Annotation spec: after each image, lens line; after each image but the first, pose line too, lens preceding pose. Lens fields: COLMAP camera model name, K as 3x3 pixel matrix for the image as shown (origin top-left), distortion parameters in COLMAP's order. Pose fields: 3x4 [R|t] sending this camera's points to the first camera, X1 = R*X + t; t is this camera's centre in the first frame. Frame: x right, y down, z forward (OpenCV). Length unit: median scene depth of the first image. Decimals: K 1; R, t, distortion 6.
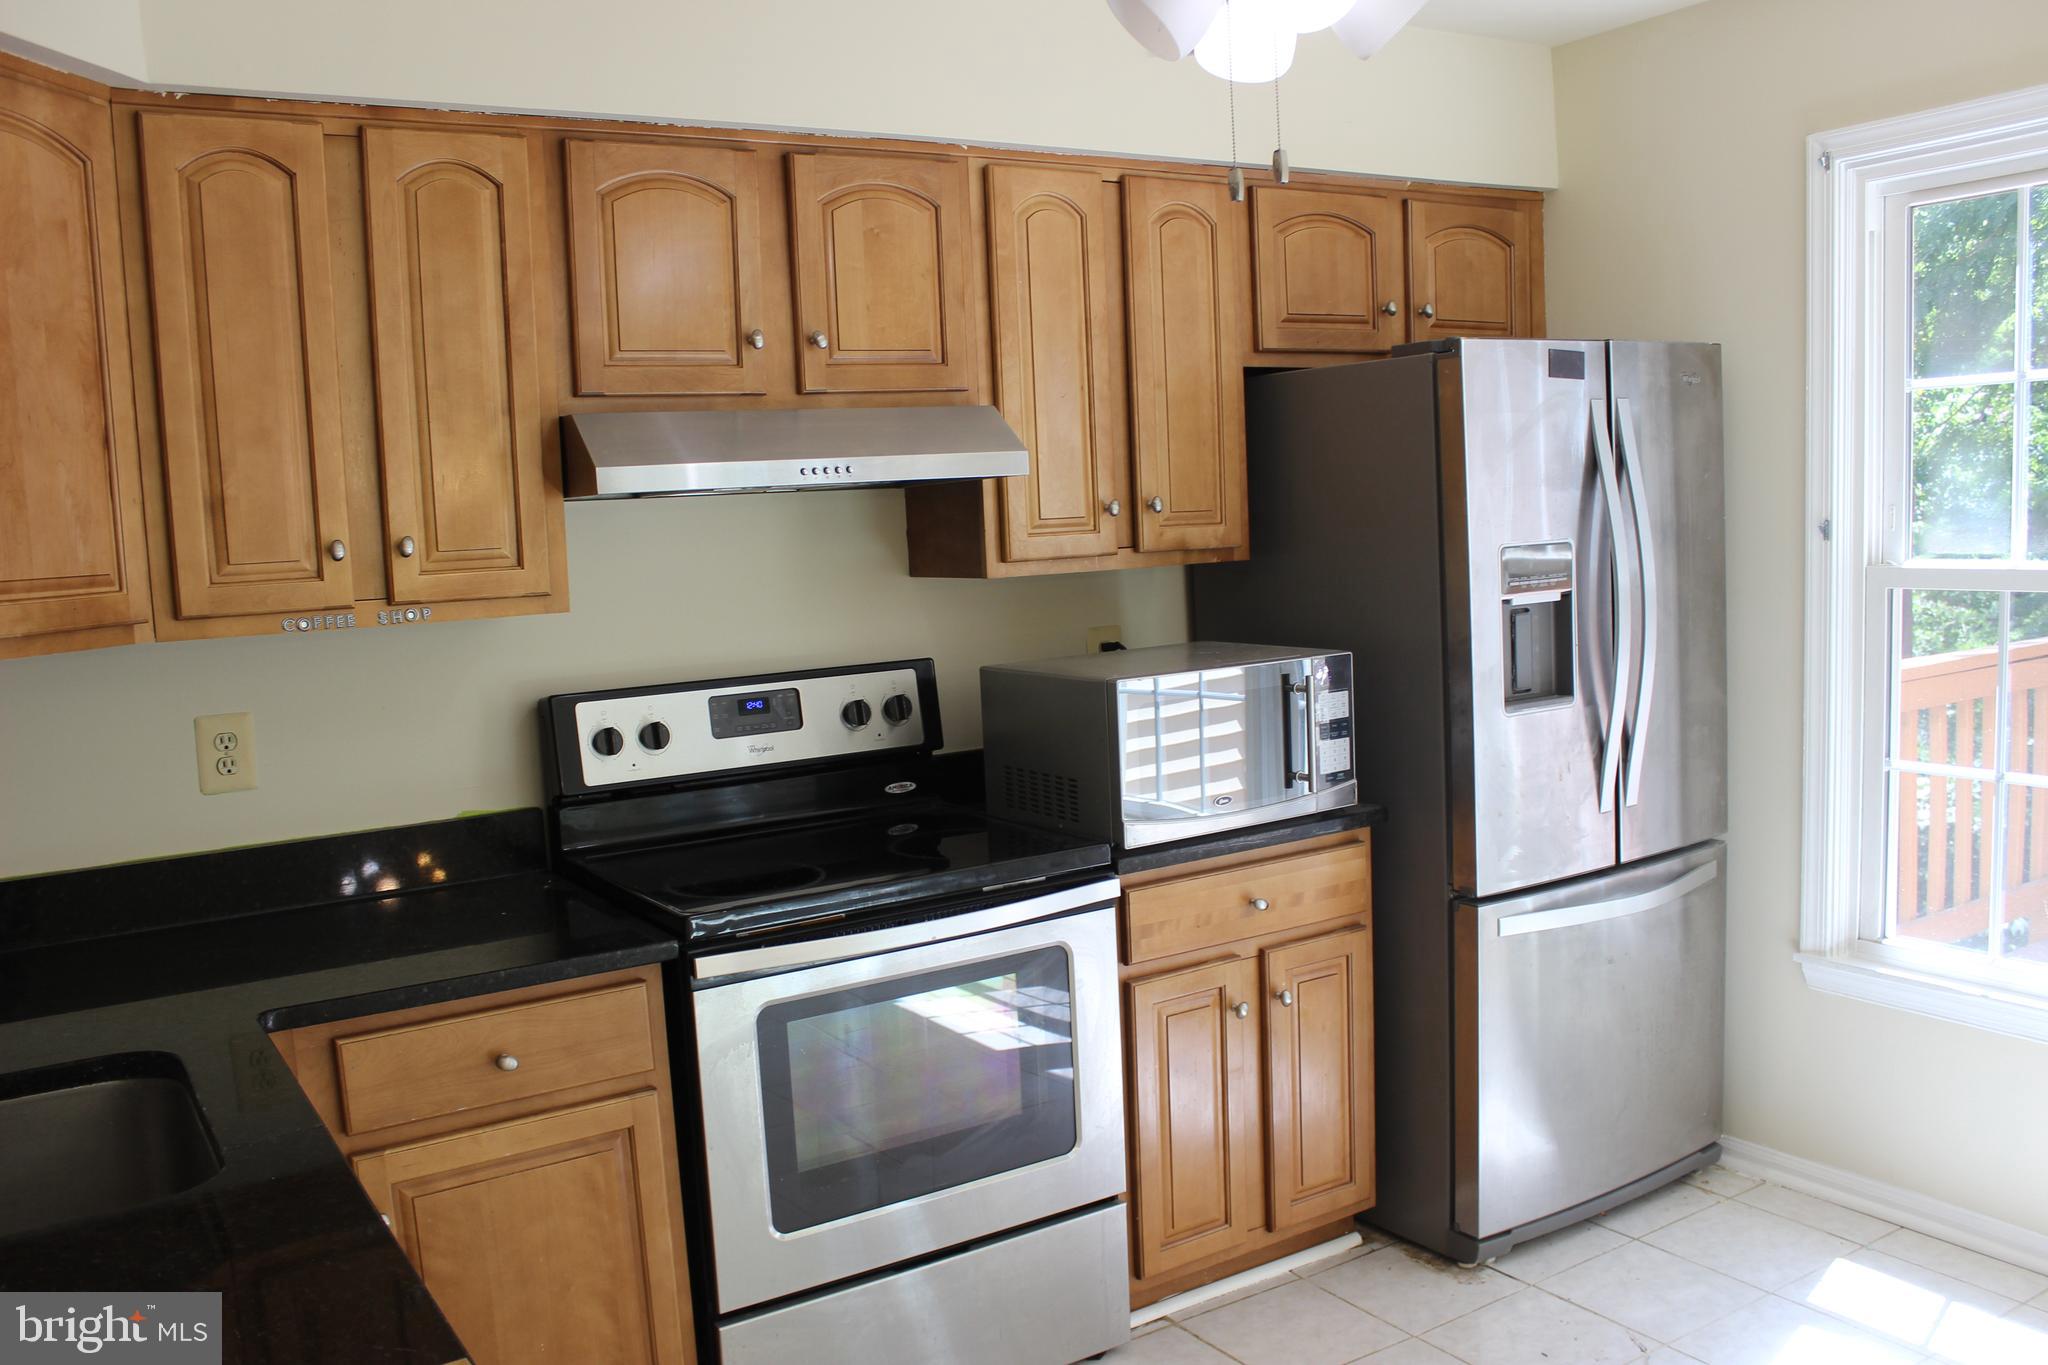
lens RADIAL K [[1734.6, 0, 1041.8], [0, 1734.6, 700.2], [0, 0, 1]] dist [-0.153767, 0.137917]
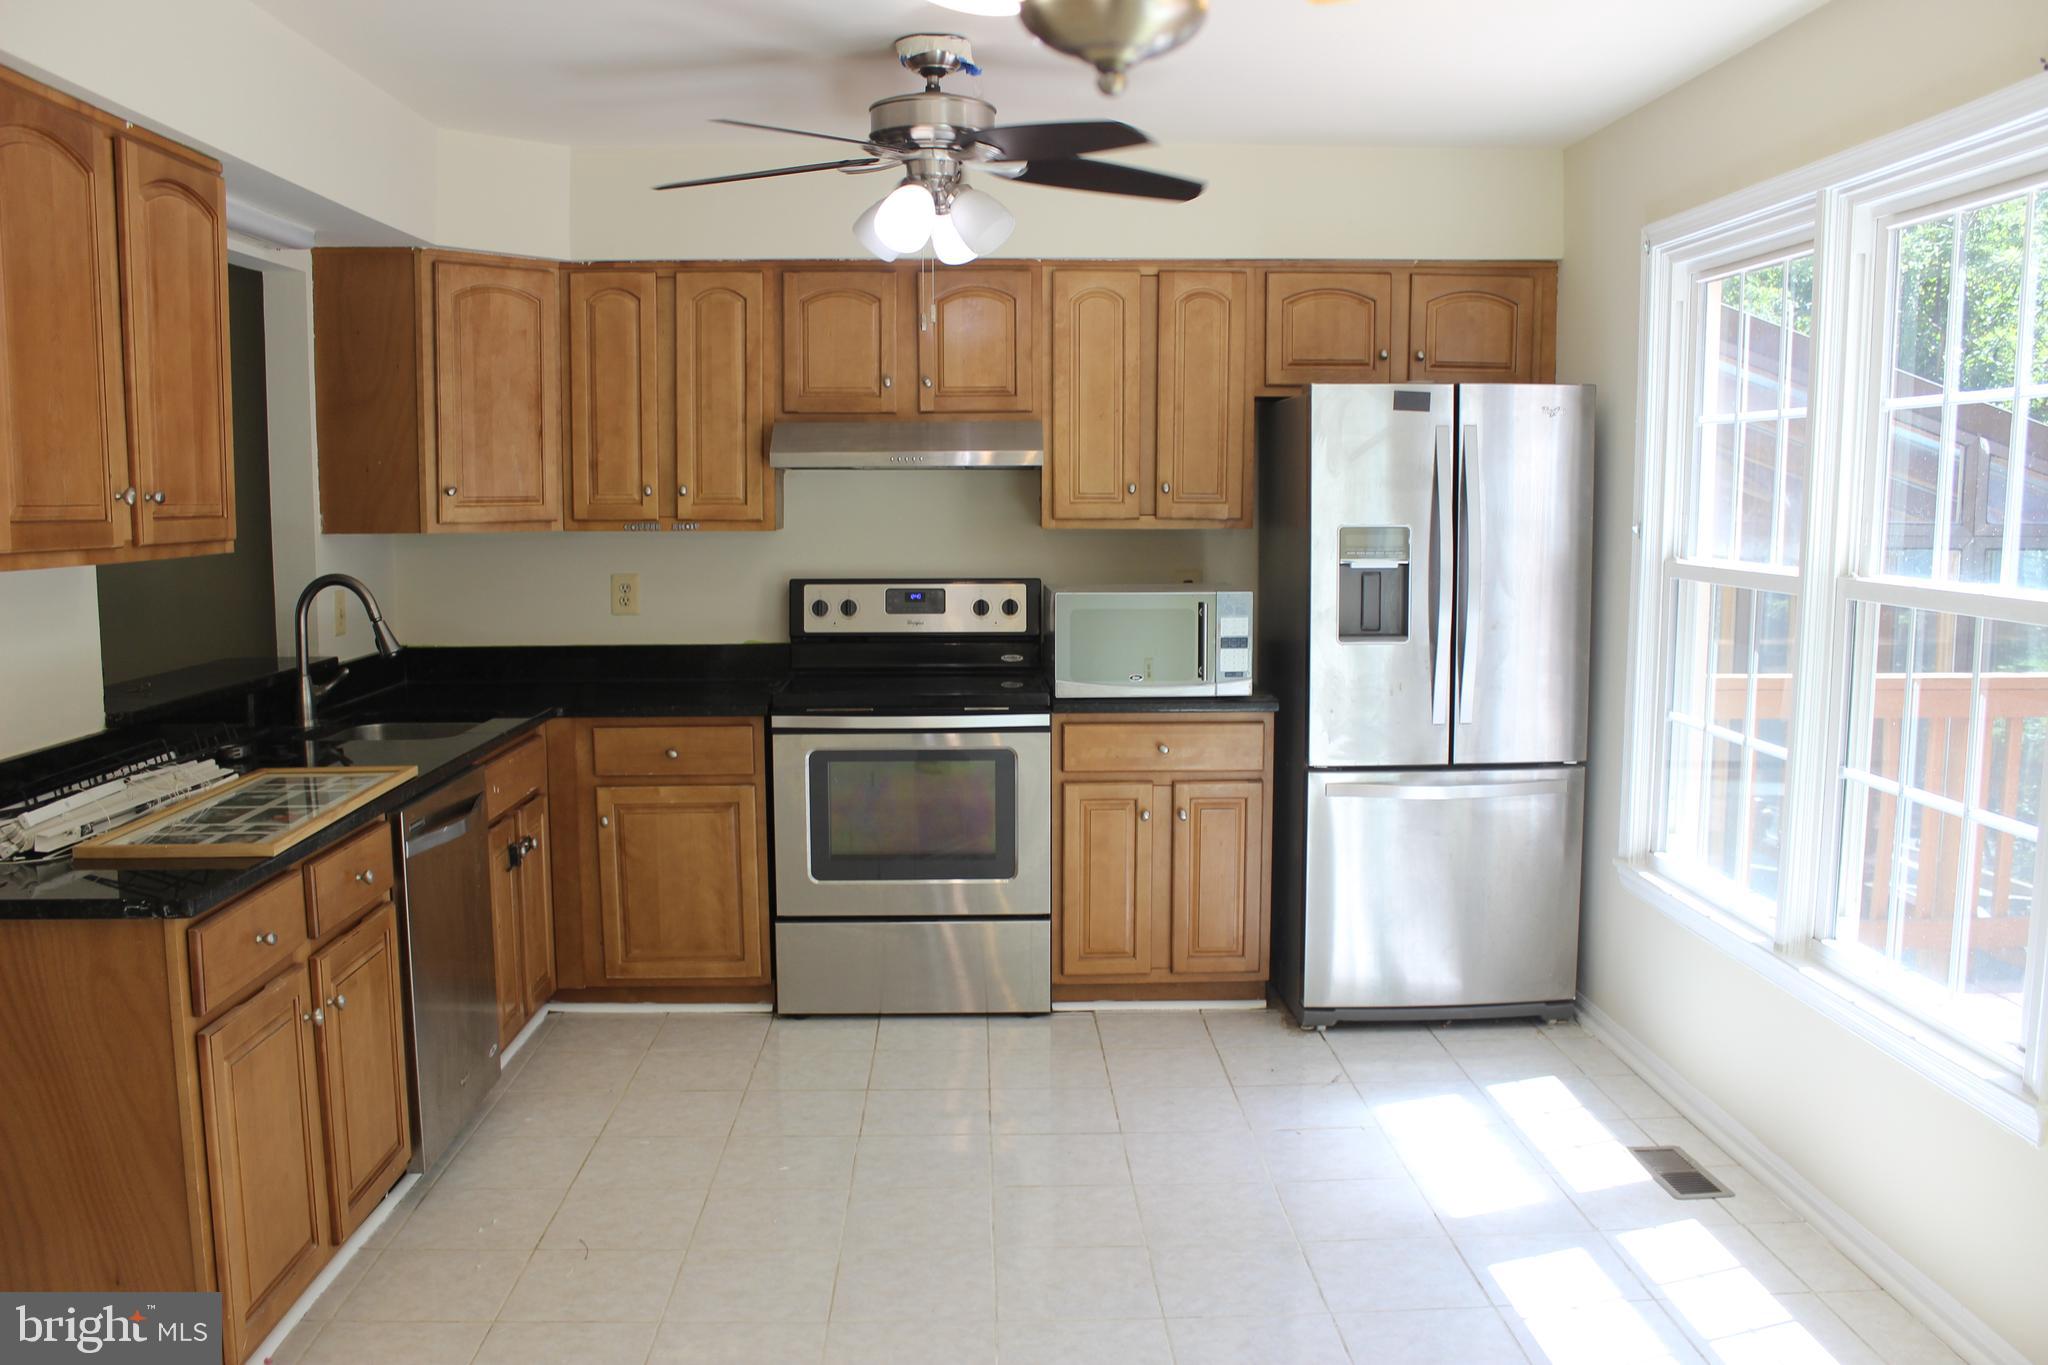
lens RADIAL K [[1734.6, 0, 1035.2], [0, 1734.6, 696.1], [0, 0, 1]] dist [-0.153767, 0.137917]
pose [[0.859369, 0.105601, -0.500333, 0.792700], [-0.096123, 0.994362, 0.044770, 0.012695], [0.502240, 0.009620, 0.864675, -0.393162]]
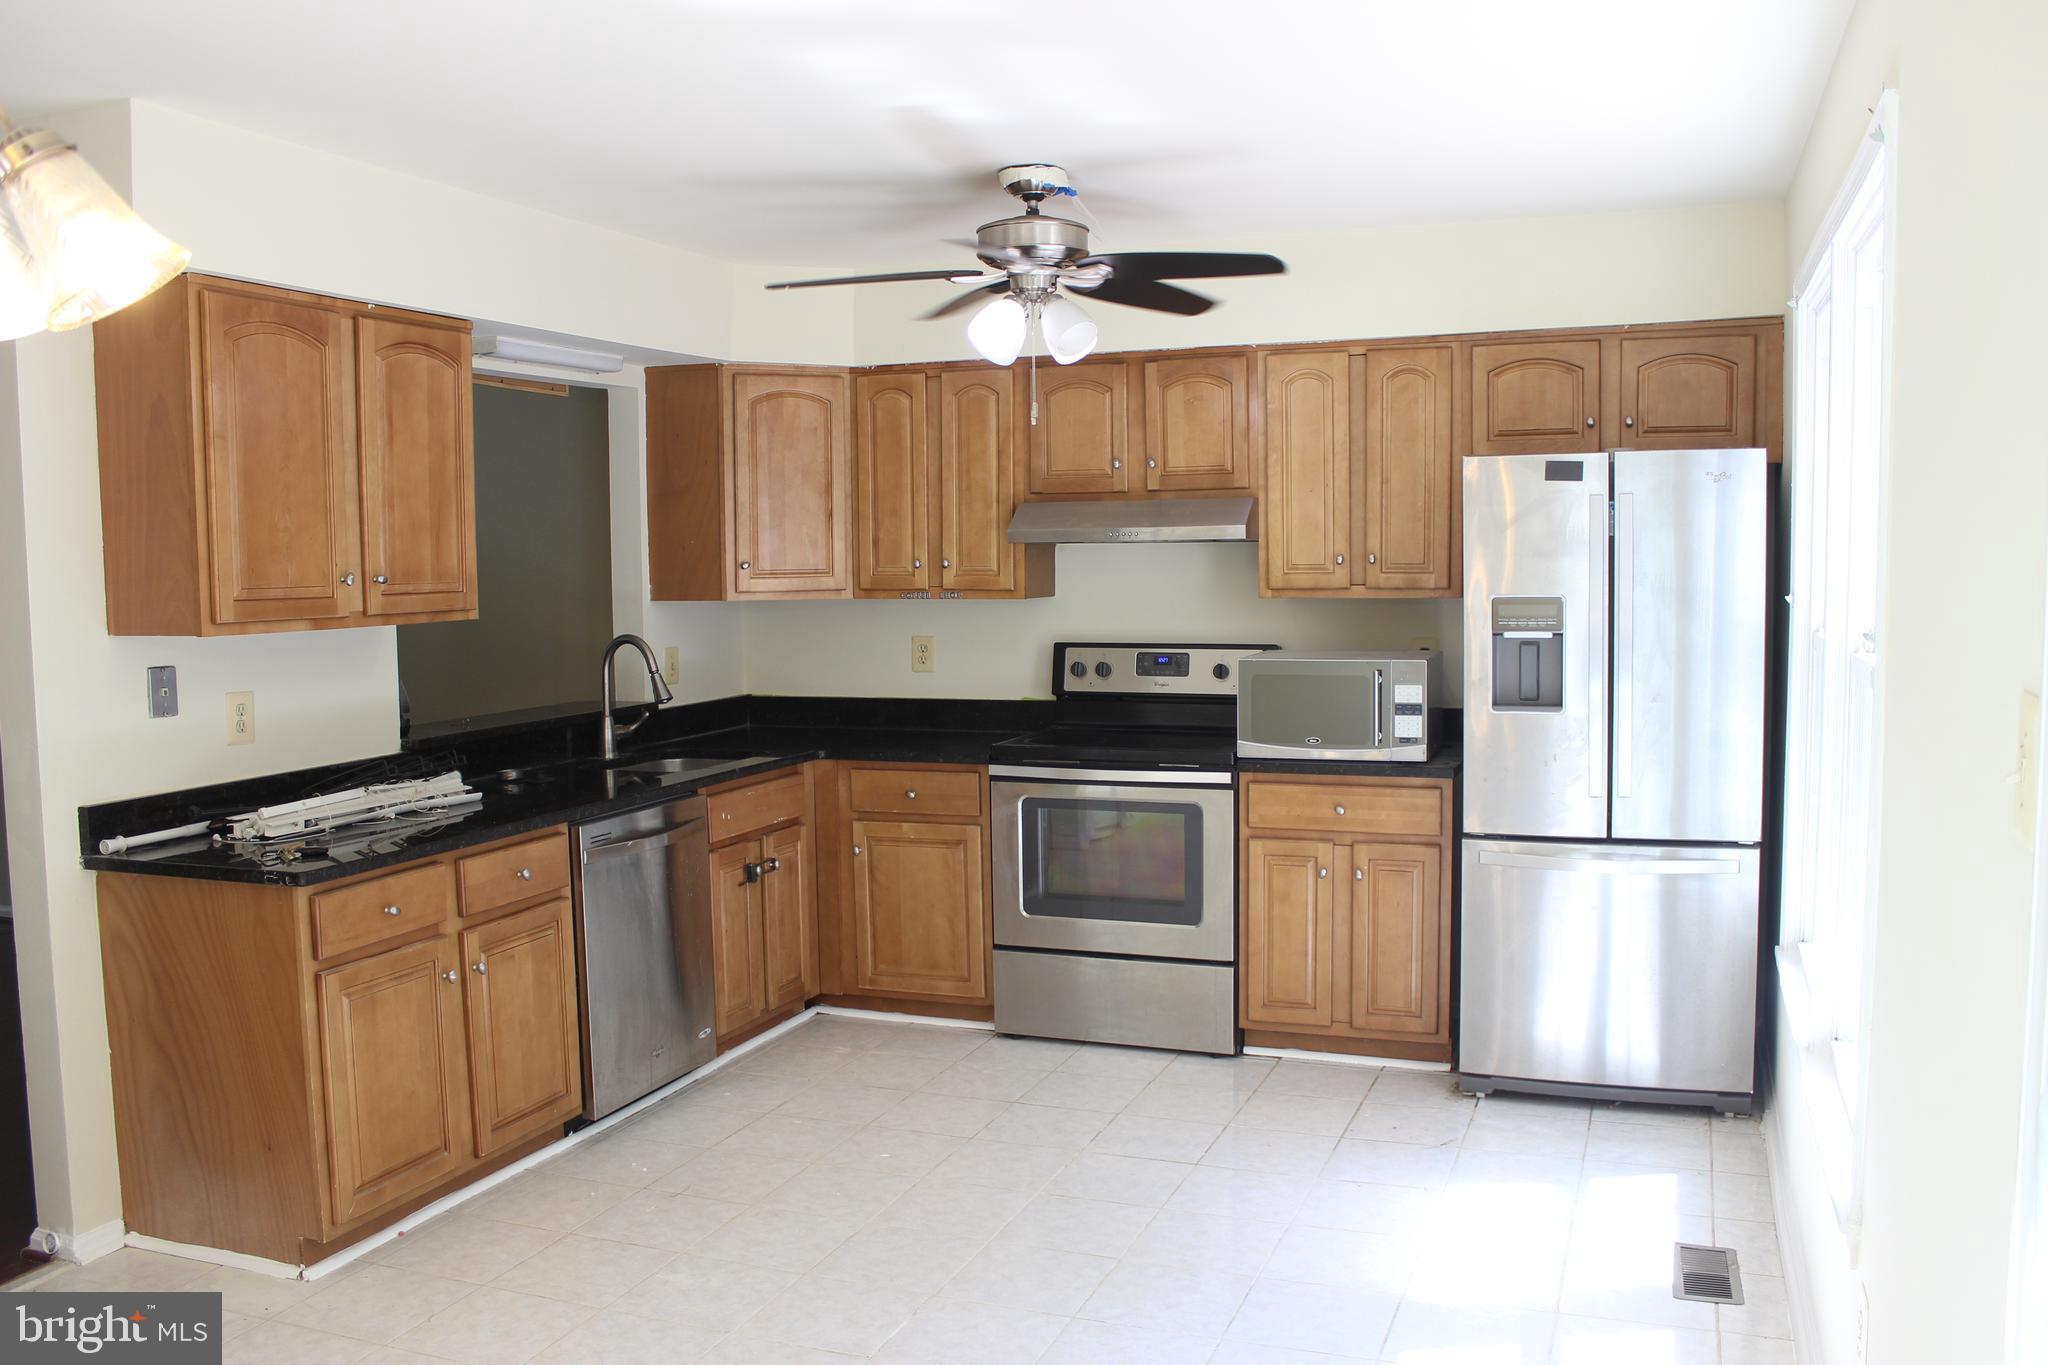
lens RADIAL K [[1734.6, 0, 1026.7], [0, 1734.6, 692.2], [0, 0, 1]] dist [-0.153767, 0.137917]
pose [[0.589279, 0.103965, -0.801213, 1.219622], [-0.104674, 0.993152, 0.051885, -0.043137], [0.801120, 0.053291, 0.596126, -0.190997]]
